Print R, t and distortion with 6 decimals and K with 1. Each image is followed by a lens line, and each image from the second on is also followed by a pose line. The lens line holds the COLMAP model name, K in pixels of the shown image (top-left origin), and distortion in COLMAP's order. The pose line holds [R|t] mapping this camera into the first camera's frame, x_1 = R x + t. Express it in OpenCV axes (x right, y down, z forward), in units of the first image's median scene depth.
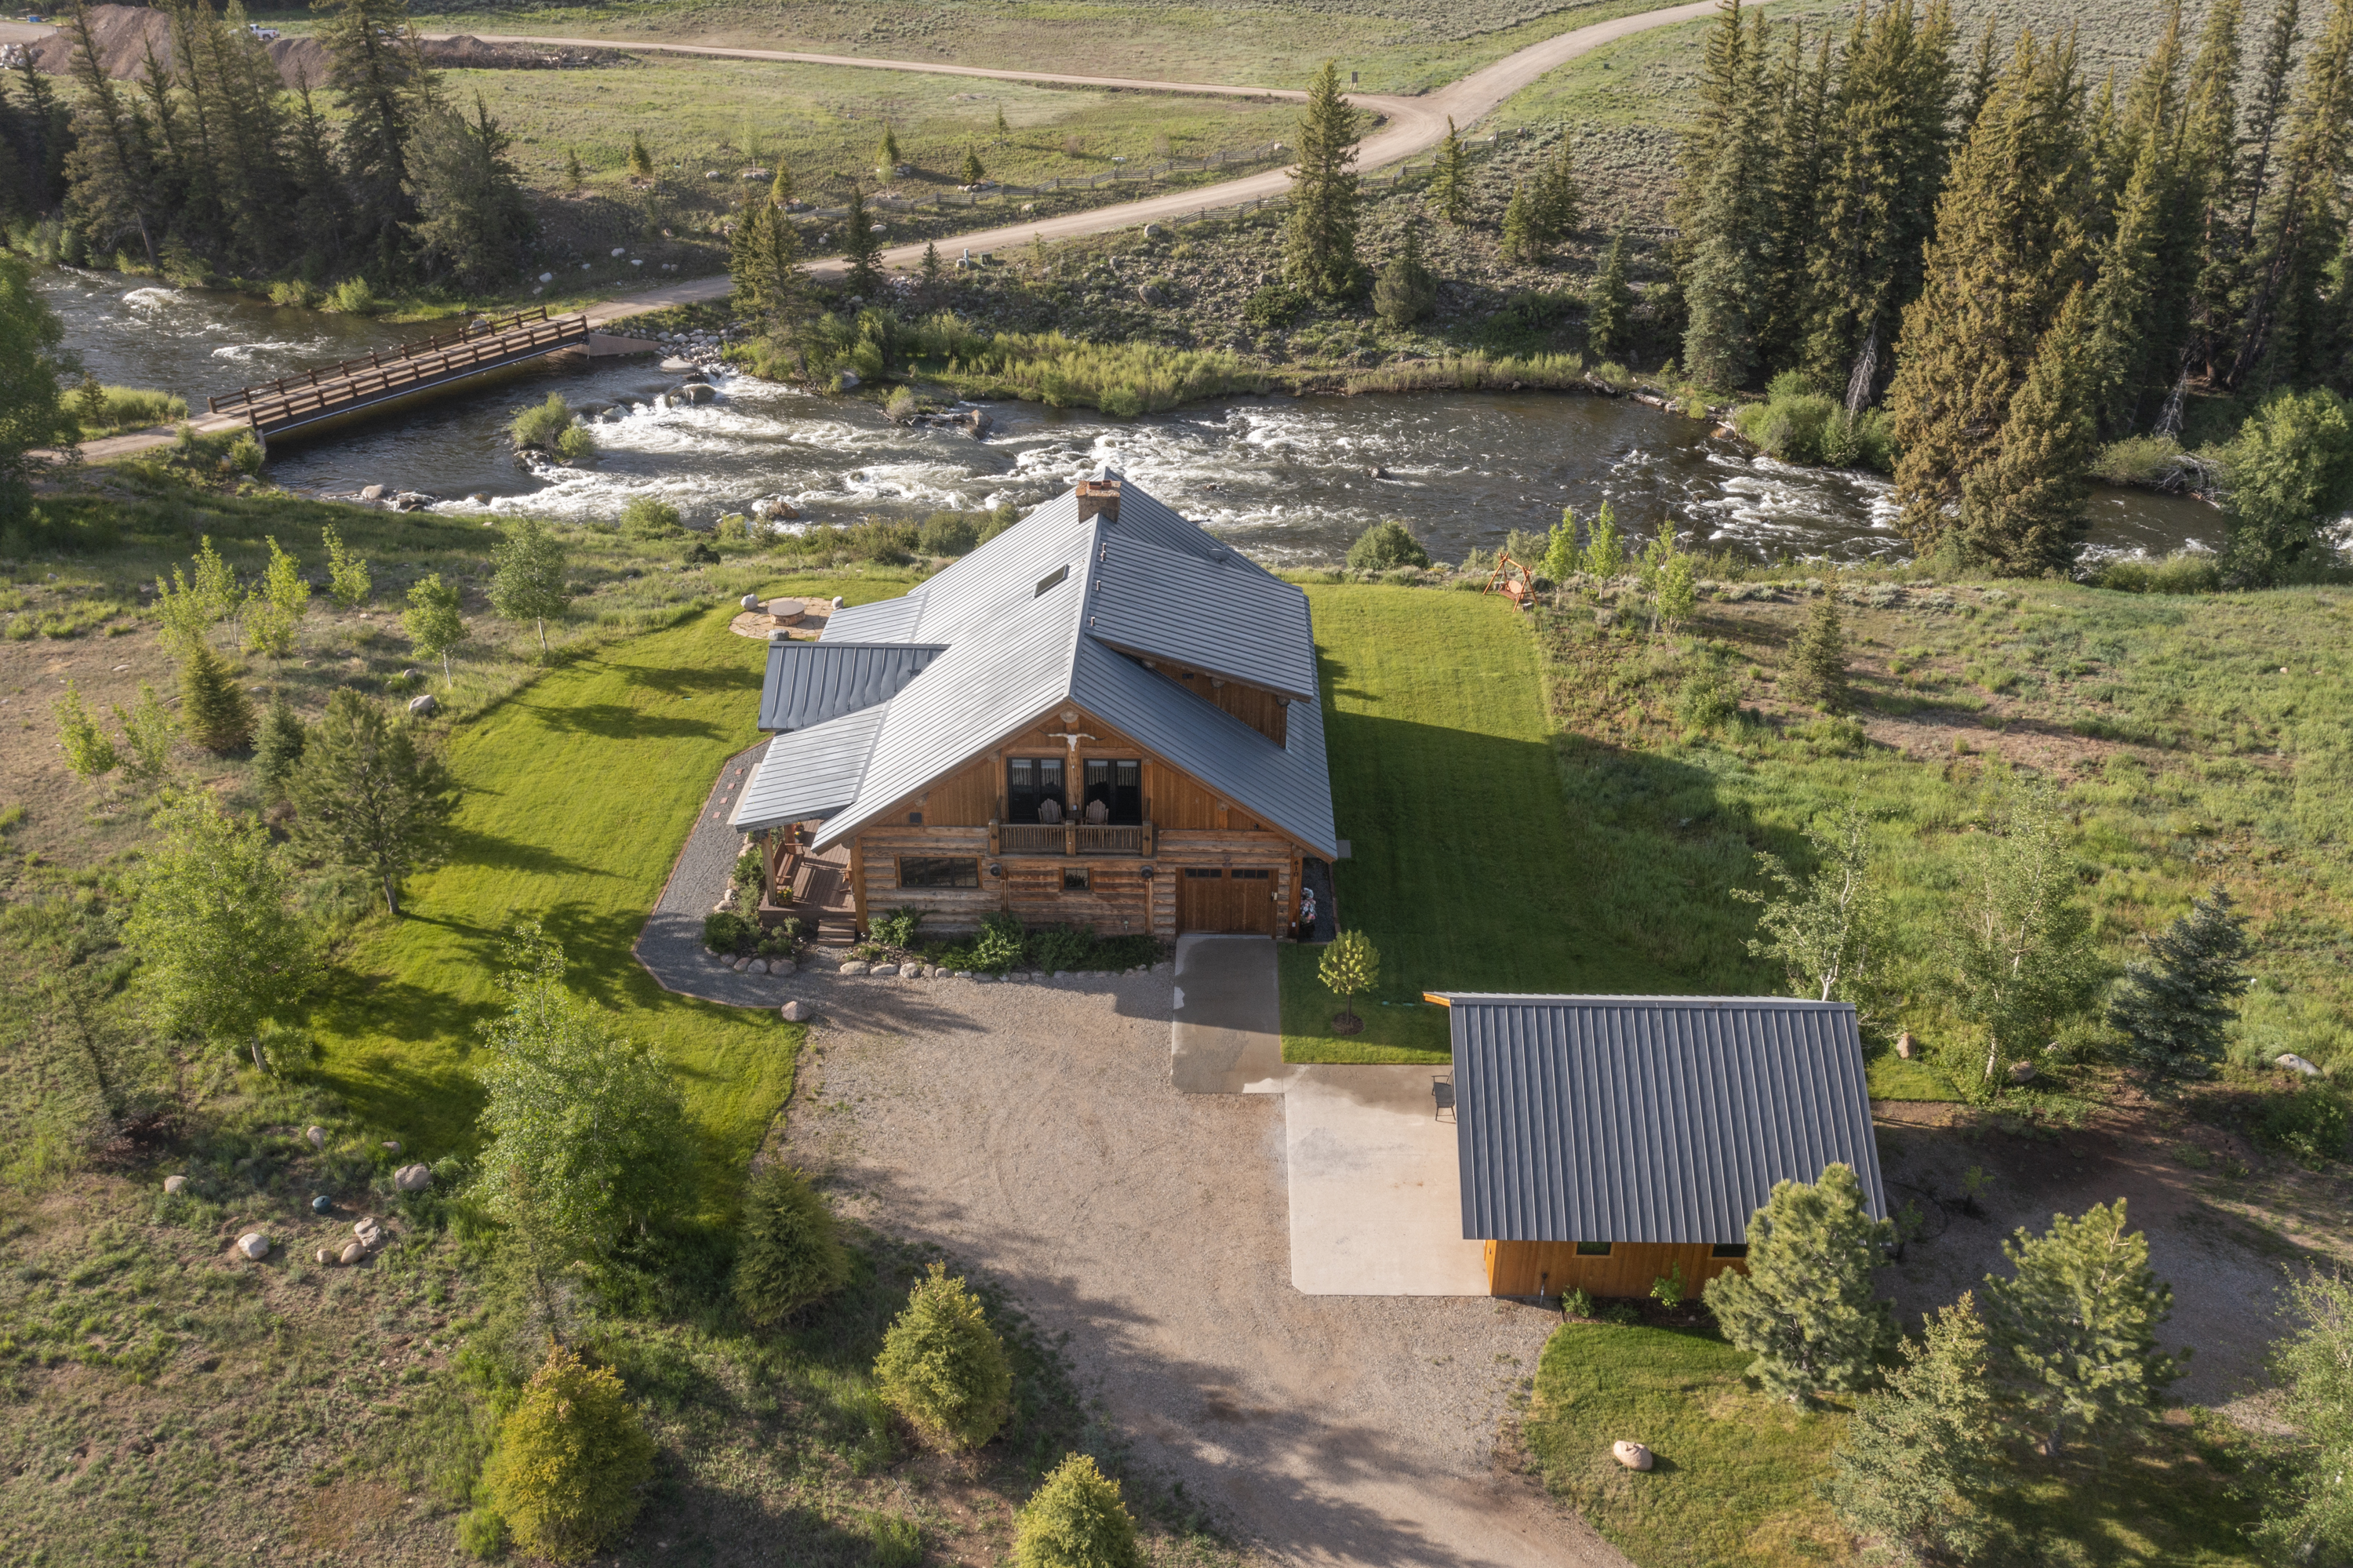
lens RADIAL K [[1842.6, 0, 1183.2], [0, 1842.6, 783.6], [0, 0, 1]] dist [-0.006262, -0.001658]
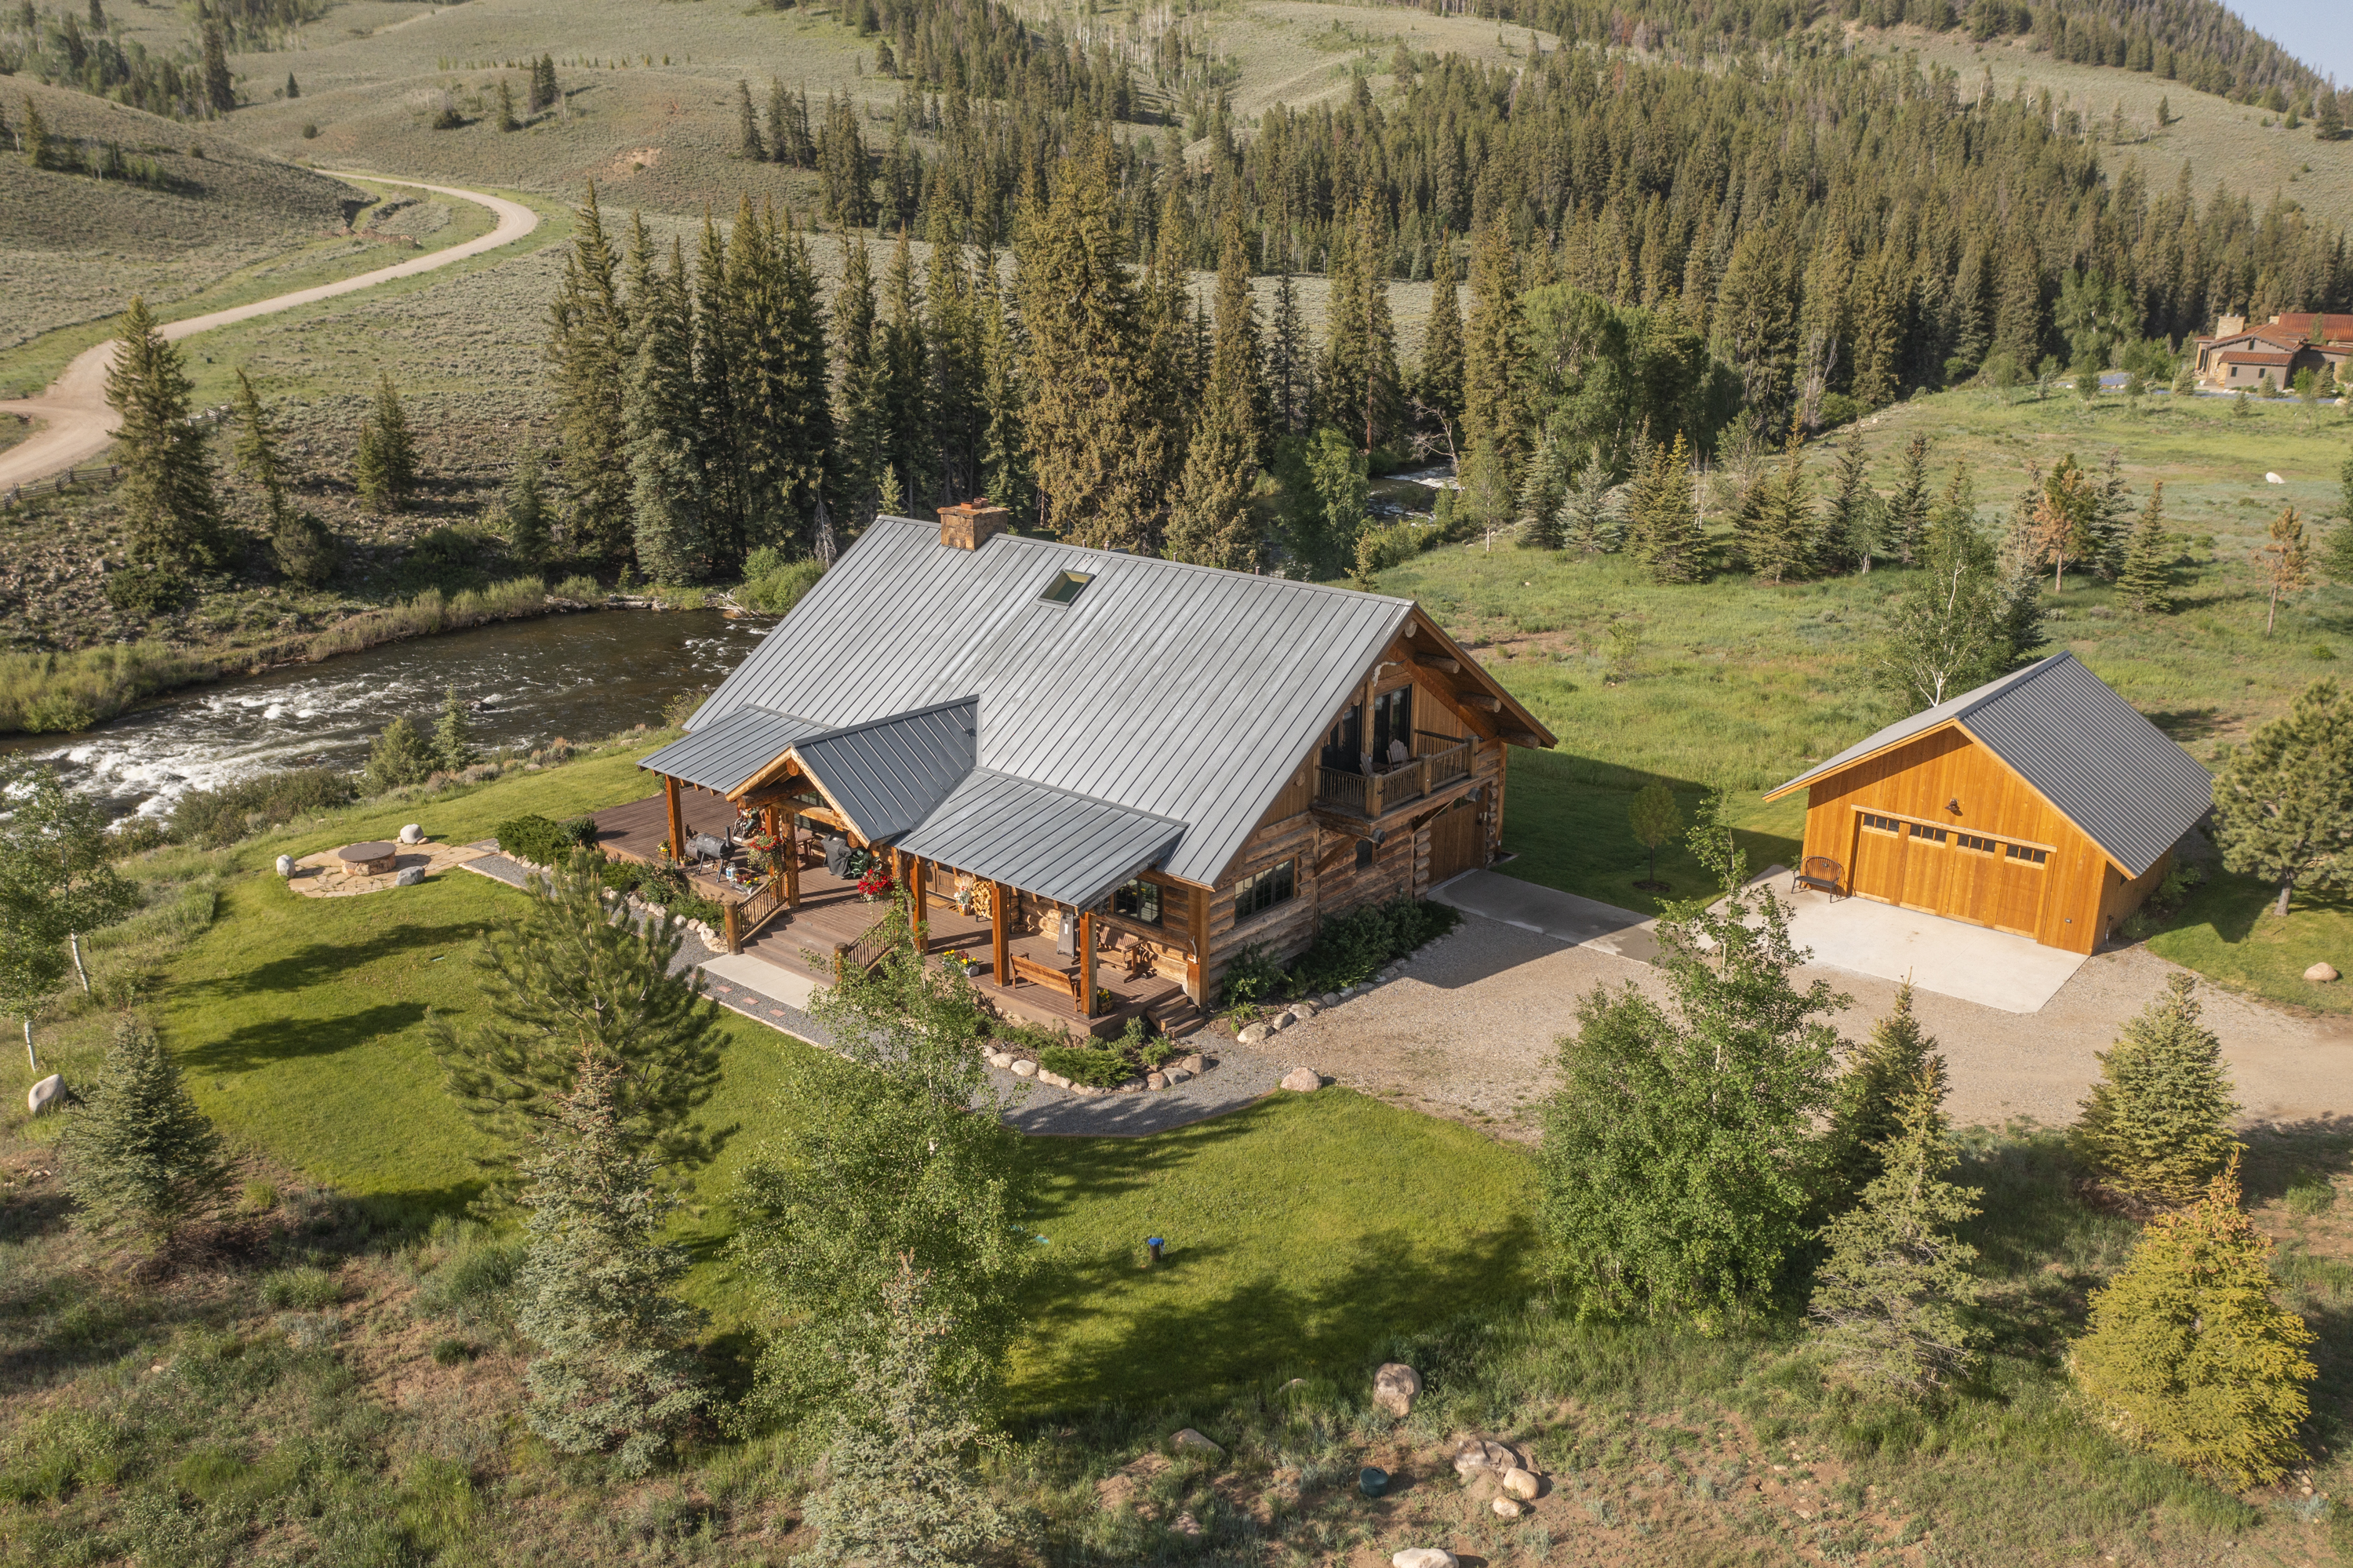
lens RADIAL K [[1856.2, 0, 1172.9], [0, 1856.2, 787.4], [0, 0, 1]] dist [-0.018124, 0.003241]
pose [[0.630759, -0.232580, 0.740304, -0.306281], [0.370339, 0.928591, -0.023806, 0.005118], [-0.681903, 0.289179, 0.671851, 0.197110]]
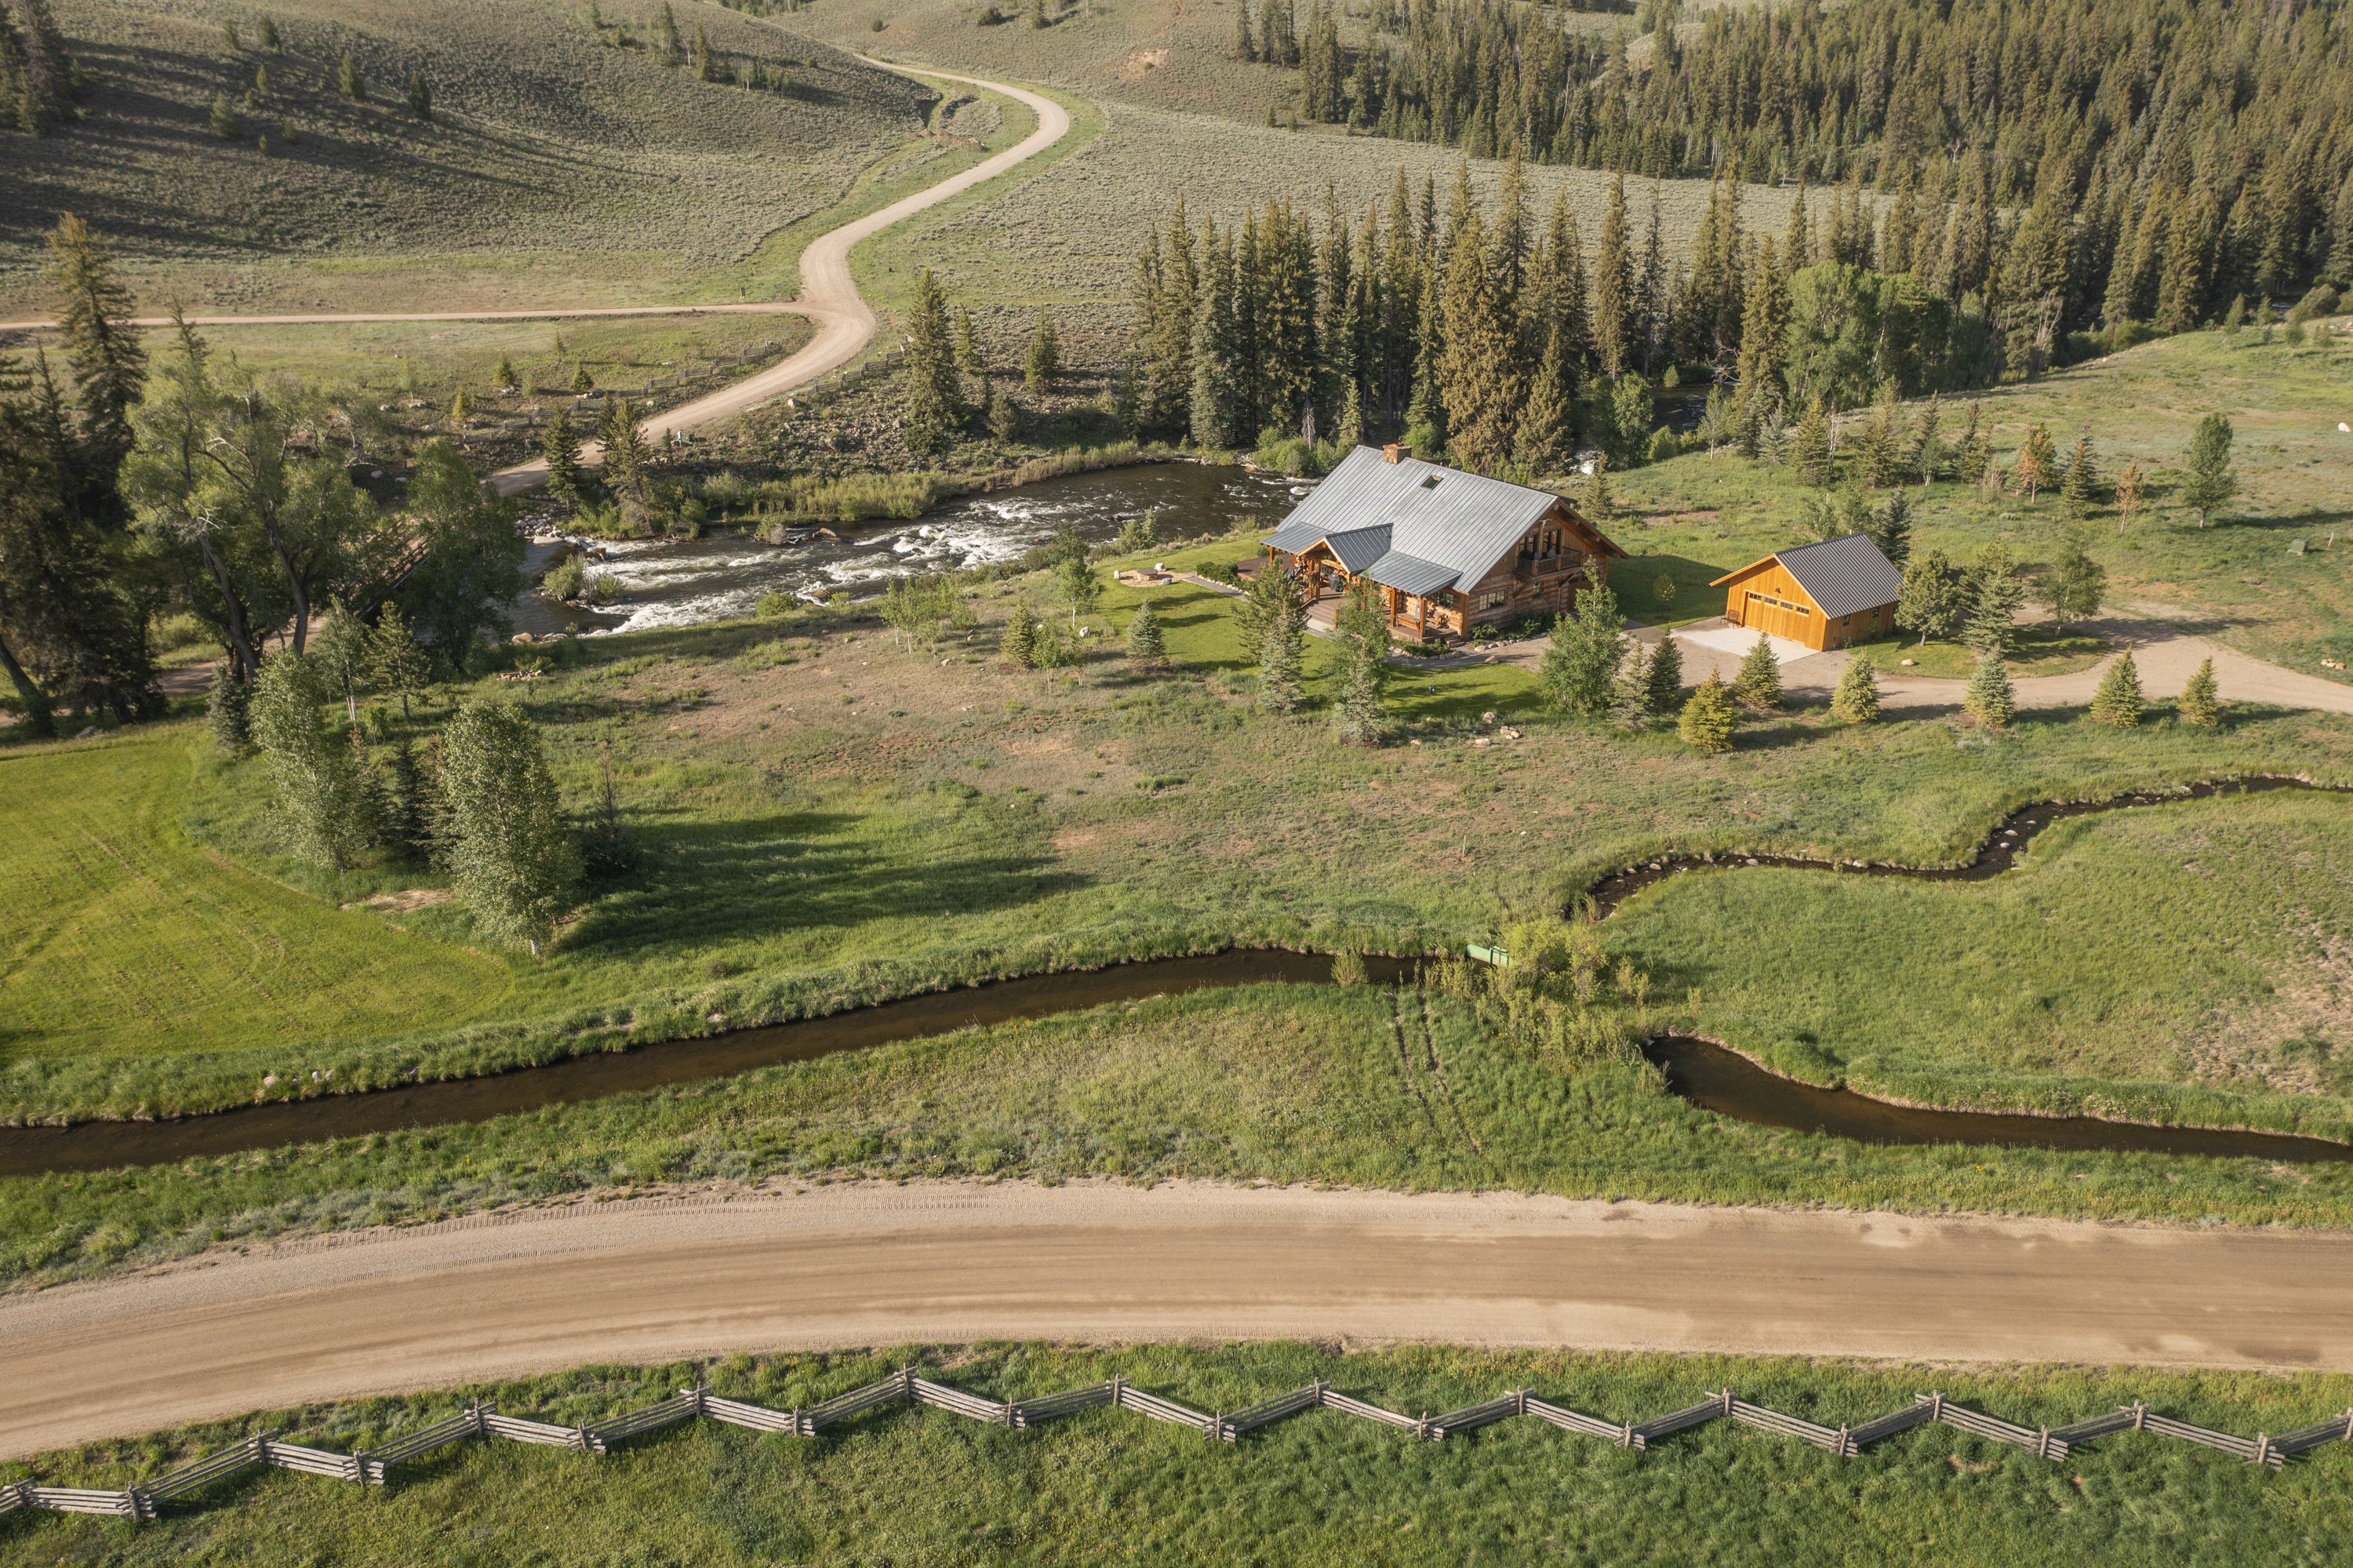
lens RADIAL K [[1862.1, 0, 1176.5], [0, 1862.1, 784.0], [0, 0, 1]] dist [-0.026536, 0.011067]
pose [[0.793309, -0.229628, 0.563854, -0.704820], [0.290814, 0.956579, -0.019594, 0.078399], [-0.534872, 0.179520, 0.825642, -0.232505]]
